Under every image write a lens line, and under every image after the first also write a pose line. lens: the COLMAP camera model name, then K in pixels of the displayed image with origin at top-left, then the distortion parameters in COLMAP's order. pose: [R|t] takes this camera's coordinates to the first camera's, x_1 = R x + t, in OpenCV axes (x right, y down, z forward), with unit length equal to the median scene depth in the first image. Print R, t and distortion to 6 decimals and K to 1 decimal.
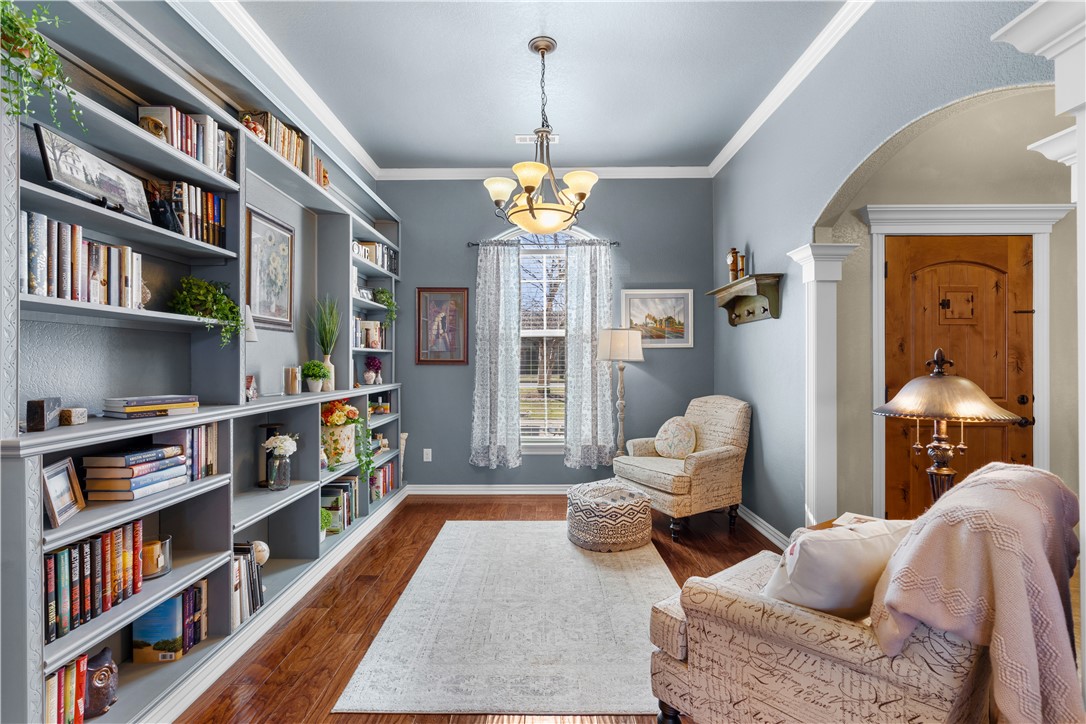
lens RADIAL K [[496.6, 0, 538.7], [0, 496.6, 360.7], [0, 0, 1]] dist [-0.002203, 0.000439]
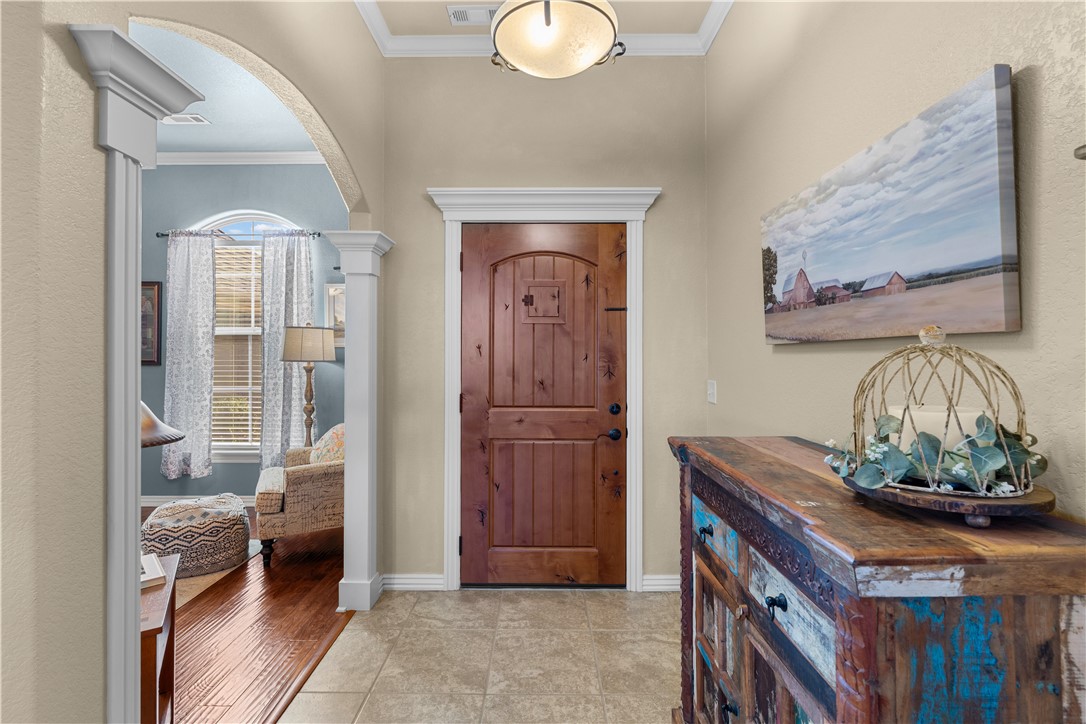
lens RADIAL K [[496.6, 0, 536.3], [0, 496.6, 351.1], [0, 0, 1]] dist [-0.002203, 0.000439]
pose [[0.999998, 0.002089, 0.000556, 0.812953], [-0.002083, 0.999947, -0.010105, -0.014757], [-0.000577, 0.010104, 0.999949, 0.113629]]
